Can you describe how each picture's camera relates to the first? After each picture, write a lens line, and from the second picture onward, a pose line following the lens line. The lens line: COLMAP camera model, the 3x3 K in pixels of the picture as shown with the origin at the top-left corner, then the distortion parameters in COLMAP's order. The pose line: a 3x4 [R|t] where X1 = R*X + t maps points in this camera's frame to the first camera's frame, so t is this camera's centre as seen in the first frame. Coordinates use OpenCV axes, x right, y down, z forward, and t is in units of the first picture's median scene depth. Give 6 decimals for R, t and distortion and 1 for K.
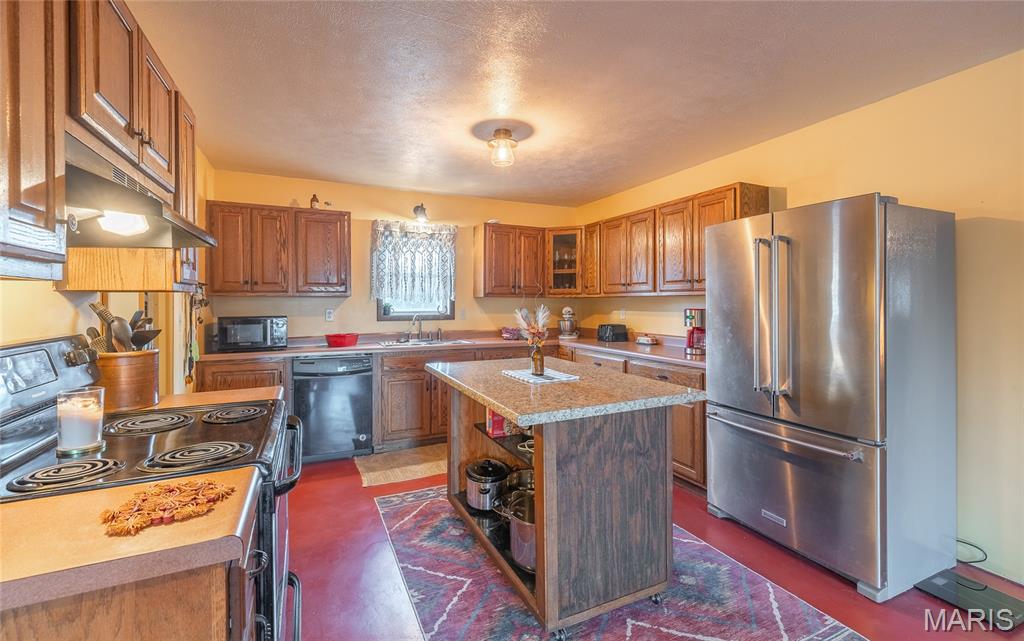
lens RADIAL K [[436.0, 0, 513.5], [0, 436.0, 303.0], [0, 0, 1]] dist [-0.002194, -0.000134]
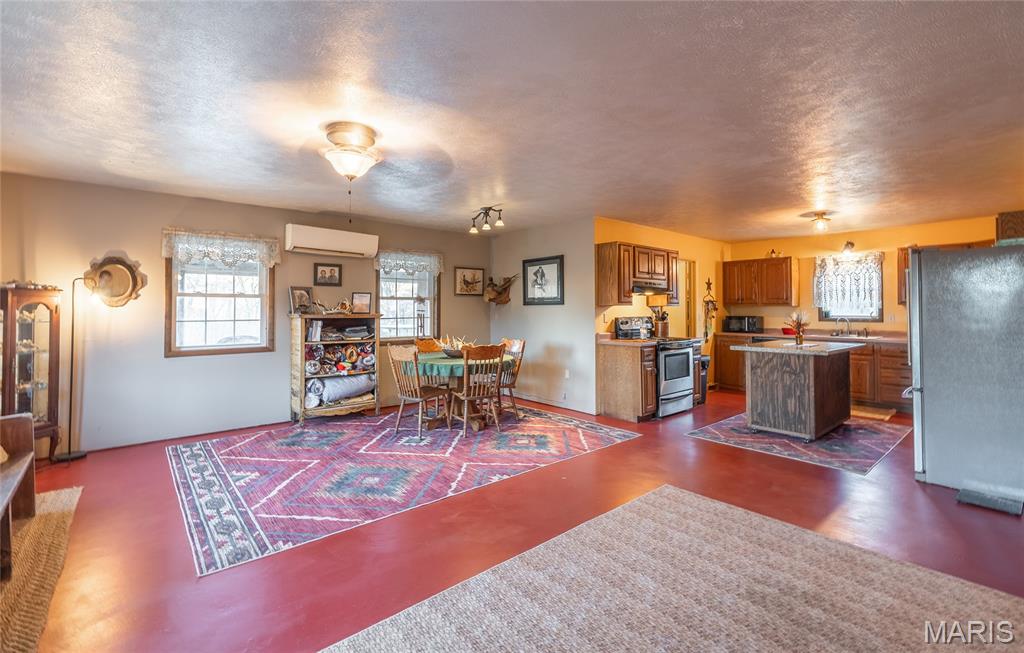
lens RADIAL K [[449.8, 0, 531.5], [0, 449.8, 301.3], [0, 0, 1]] dist [0.000521, 0.000021]
pose [[0.282044, -0.015186, -0.959281, 0.932345], [-0.004247, 0.999845, -0.017077, 0.002299], [0.959392, 0.008891, 0.281936, -0.432727]]
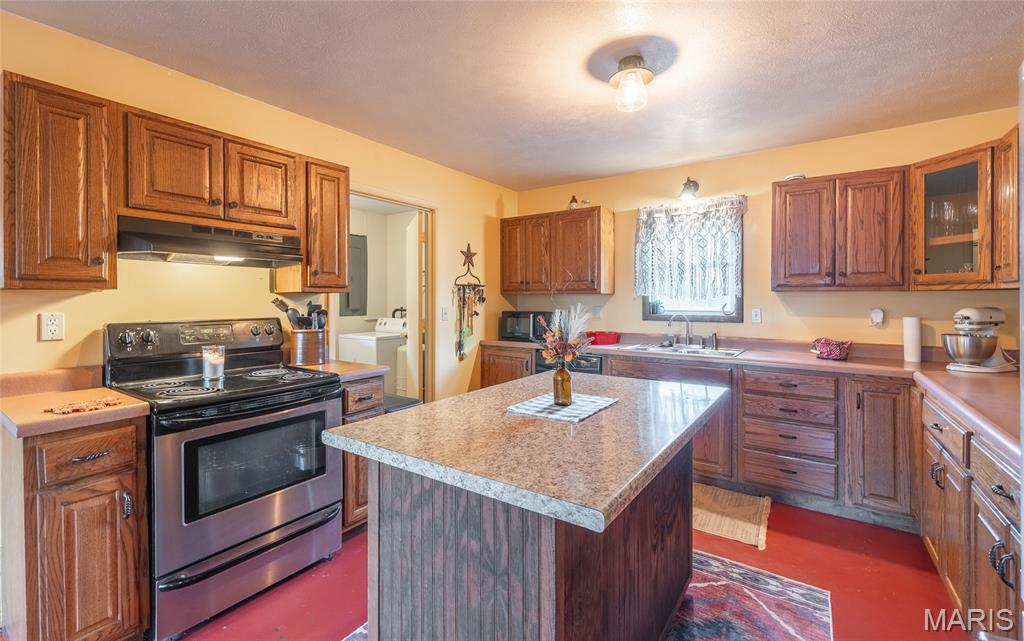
lens RADIAL K [[436.0, 0, 513.5], [0, 436.0, 303.0], [0, 0, 1]] dist [-0.002194, -0.000134]
pose [[0.499306, 0.007776, -0.866391, 0.332052], [-0.002611, 0.999969, 0.007470, -0.000161], [0.866422, -0.001468, 0.499311, 0.315661]]
